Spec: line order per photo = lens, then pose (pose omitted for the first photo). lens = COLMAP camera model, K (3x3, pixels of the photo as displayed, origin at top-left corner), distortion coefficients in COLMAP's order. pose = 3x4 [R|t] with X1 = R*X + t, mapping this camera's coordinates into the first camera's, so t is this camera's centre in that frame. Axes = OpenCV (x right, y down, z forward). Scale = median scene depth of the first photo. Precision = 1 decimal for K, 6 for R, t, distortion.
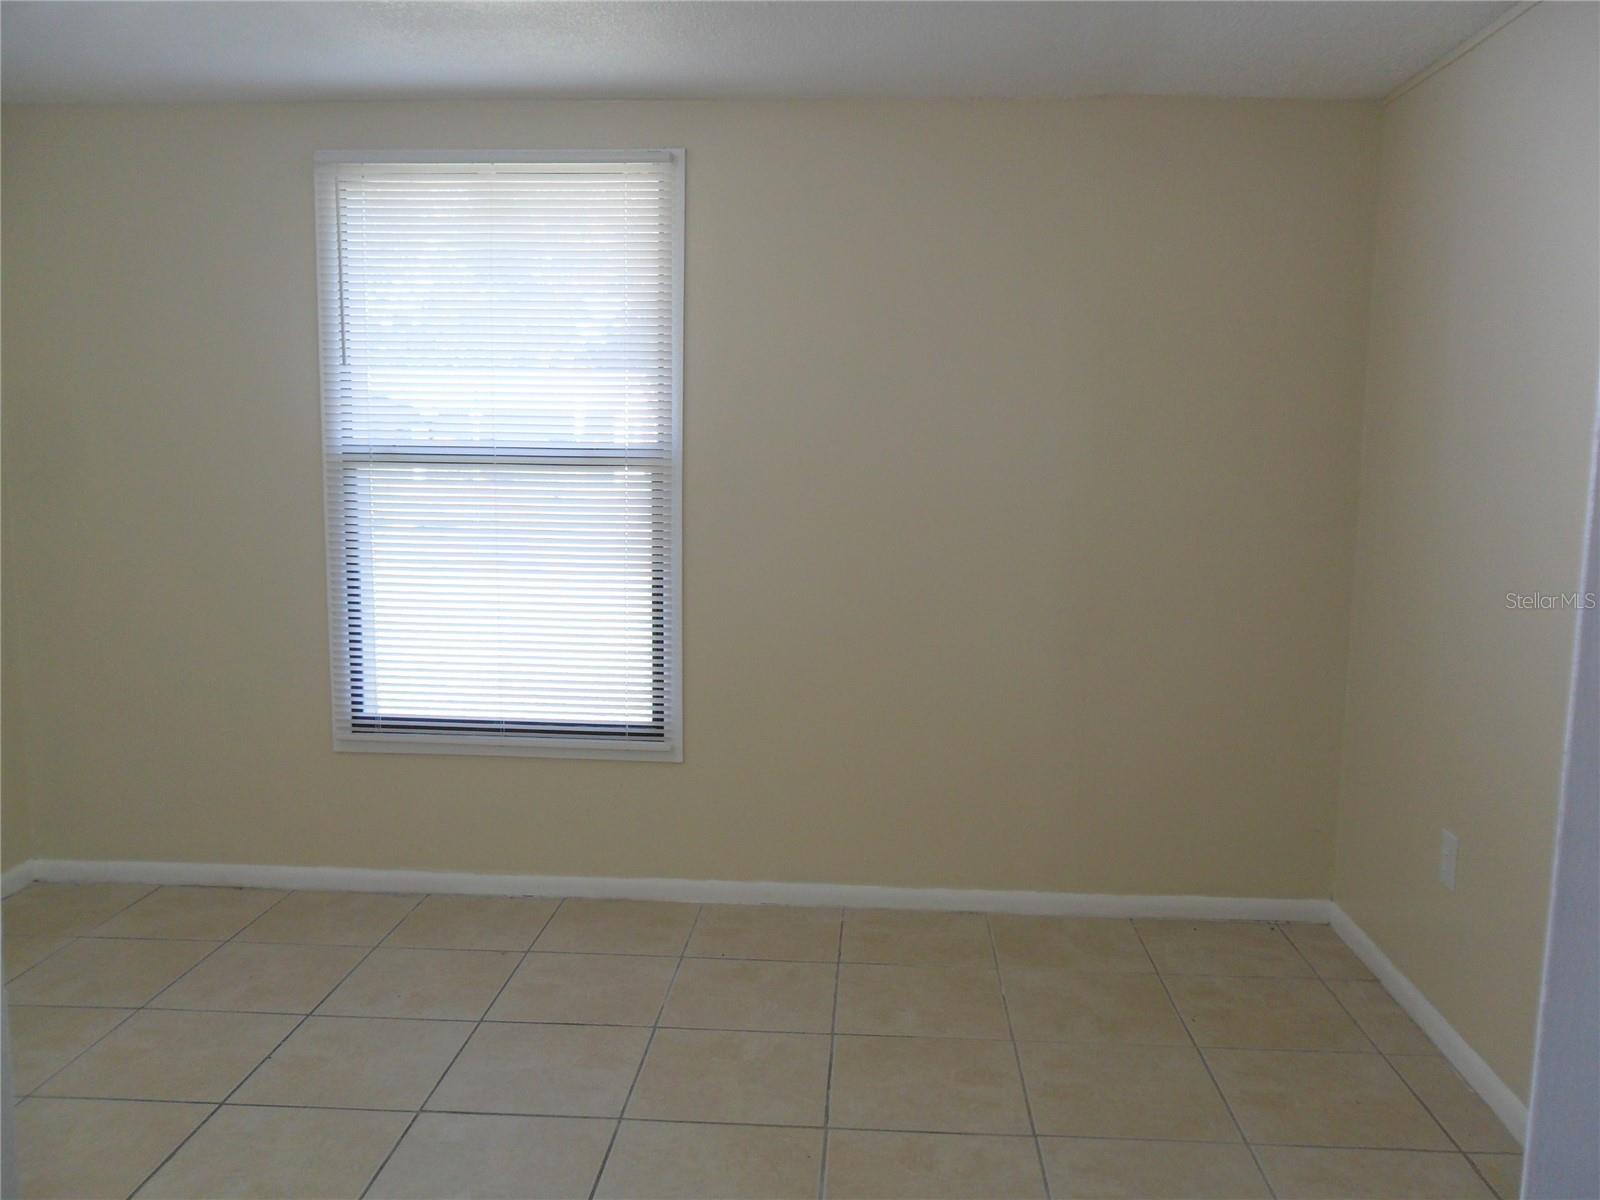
lens RADIAL K [[1295.0, 0, 804.4], [0, 1295.0, 601.8], [0, 0, 1]] dist [-0.042802, 0.030171]
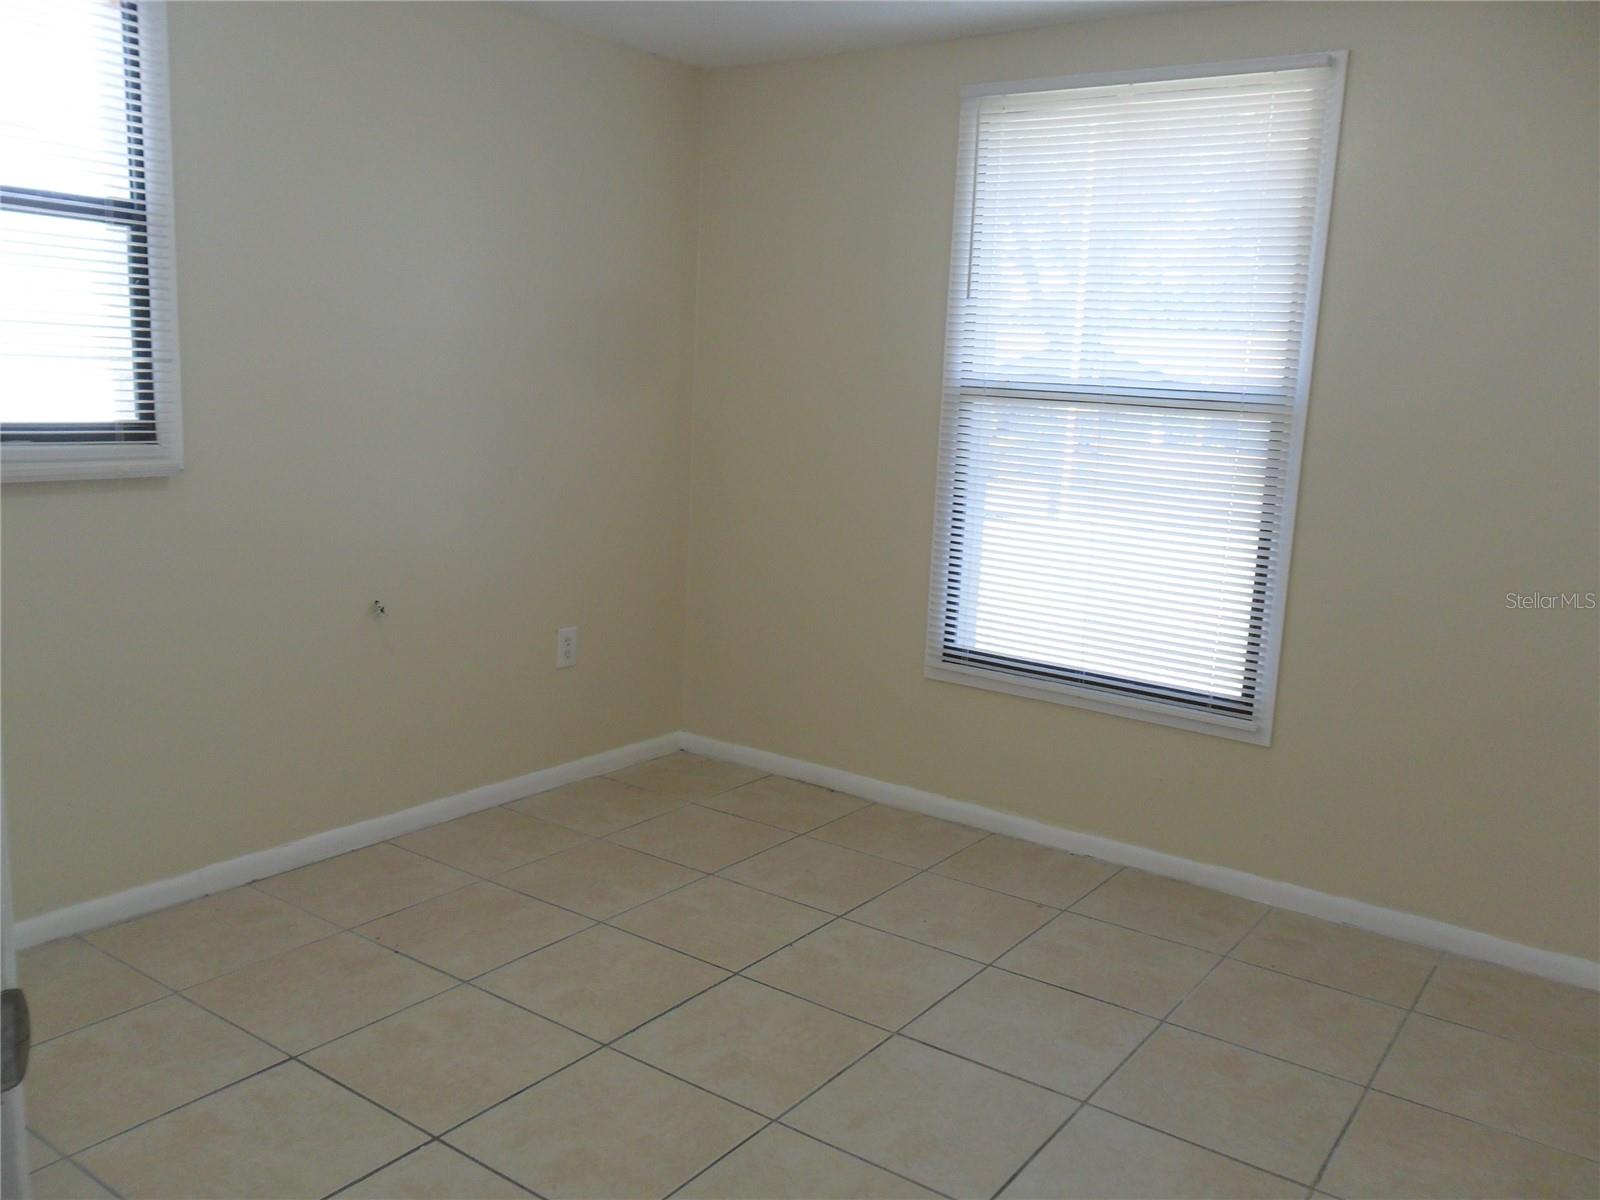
lens RADIAL K [[1295.0, 0, 799.4], [0, 1295.0, 601.4], [0, 0, 1]] dist [-0.042802, 0.030171]
pose [[0.843896, 0.121012, -0.522682, 0.085888], [-0.107541, 0.992612, 0.056181, 0.008983], [0.525619, 0.008799, 0.850675, 0.068509]]
